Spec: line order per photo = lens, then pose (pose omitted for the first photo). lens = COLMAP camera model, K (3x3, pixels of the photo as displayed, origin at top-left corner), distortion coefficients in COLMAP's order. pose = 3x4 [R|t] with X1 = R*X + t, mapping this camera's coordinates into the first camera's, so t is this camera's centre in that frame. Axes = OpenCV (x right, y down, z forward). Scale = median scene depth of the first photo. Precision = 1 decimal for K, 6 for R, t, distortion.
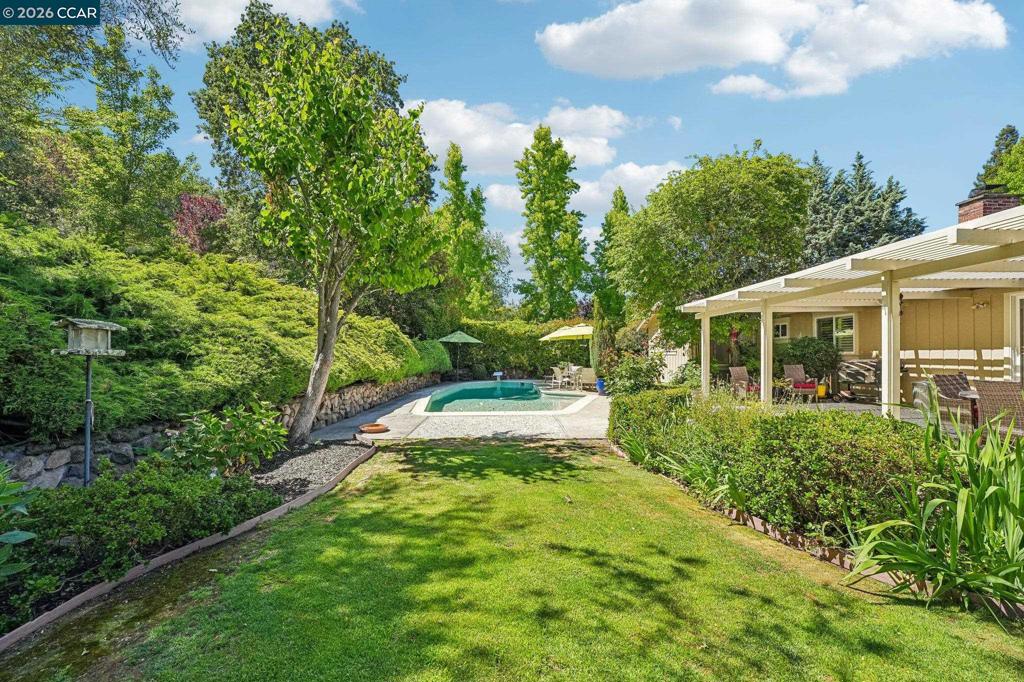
lens RADIAL K [[413.4, 0, 506.6], [0, 413.4, 358.2], [0, 0, 1]] dist [-0.018047, 0.001134]
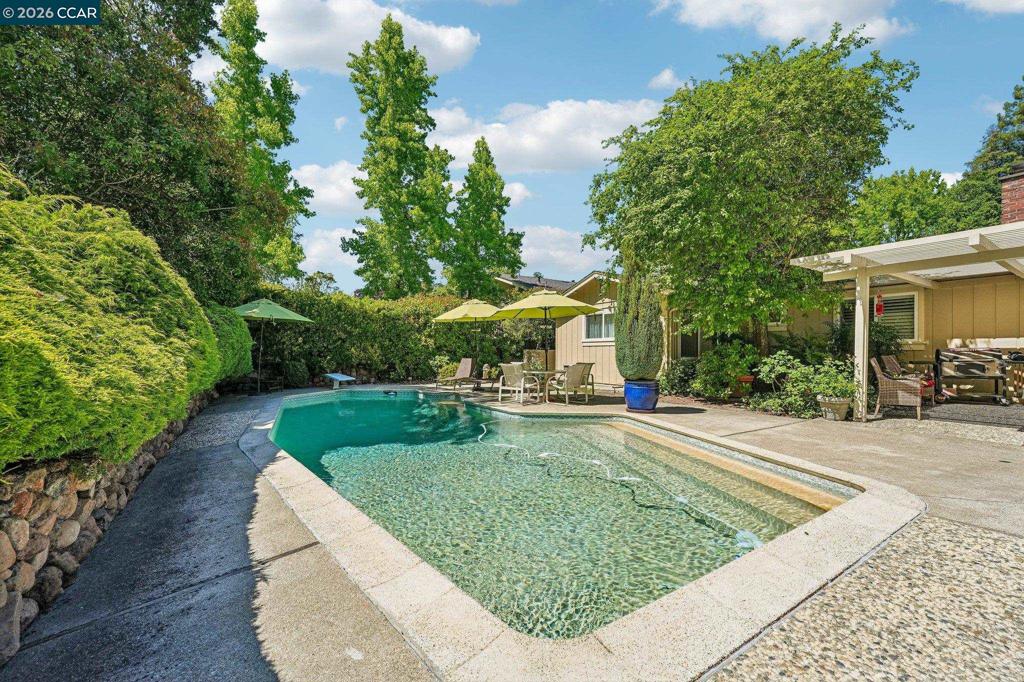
lens RADIAL K [[413.4, 0, 508.8], [0, 413.4, 341.6], [0, 0, 1]] dist [-0.018047, 0.001134]
pose [[0.843750, 0.017293, 0.536458, -0.142483], [0.000519, 0.999454, -0.033033, 0.007931], [-0.536737, 0.028150, 0.843280, 0.417606]]
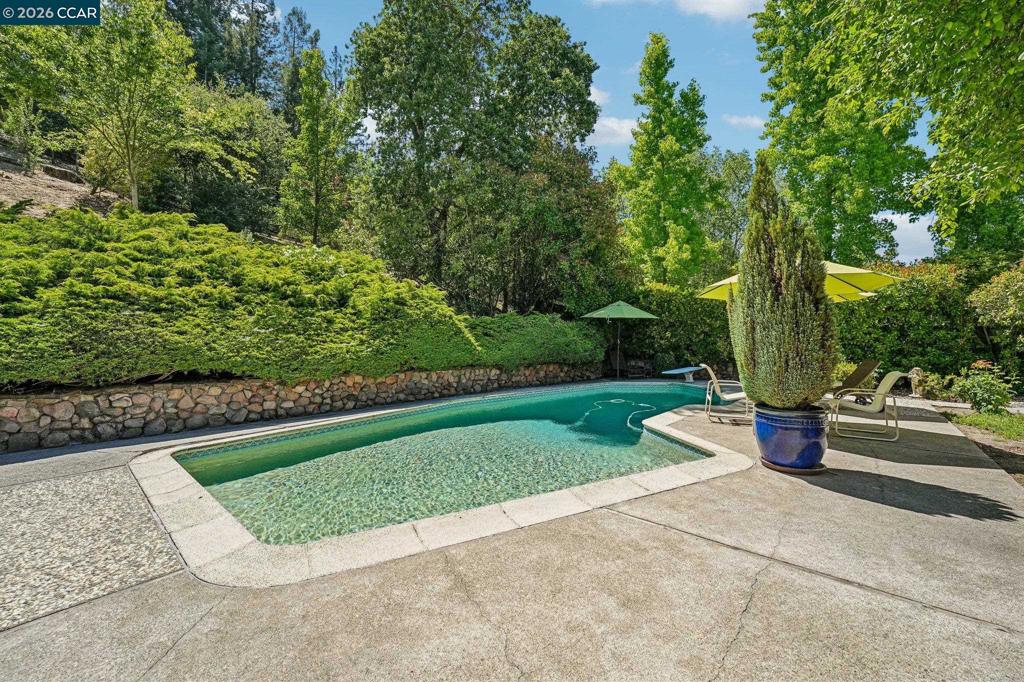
lens RADIAL K [[413.4, 0, 514.9], [0, 413.4, 341.1], [0, 0, 1]] dist [-0.018047, 0.001134]
pose [[0.758904, 0.009127, -0.651139, 0.194662], [-0.014636, 0.999888, -0.003043, 0.001500], [0.651038, 0.011840, 0.758952, 0.434253]]
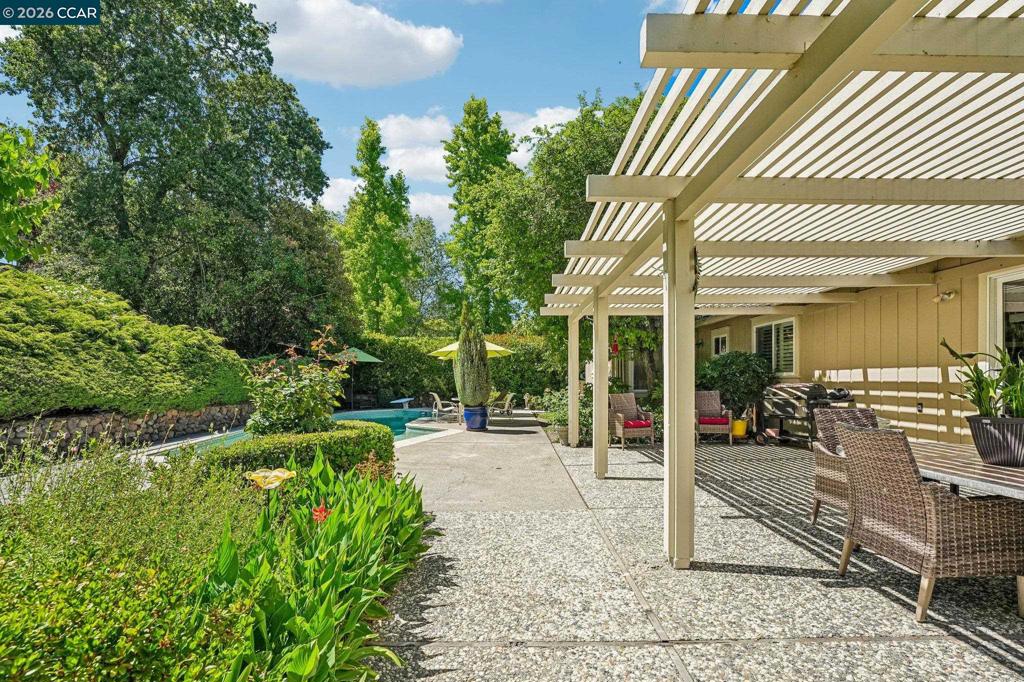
lens RADIAL K [[459.4, 0, 501.9], [0, 459.4, 383.7], [0, 0, 1]] dist [-0.000069, -0.000693]
pose [[0.999798, 0.005336, -0.019381, 0.208080], [-0.005321, 0.999986, 0.000823, 0.003425], [0.019386, -0.000720, 0.999812, 0.115144]]
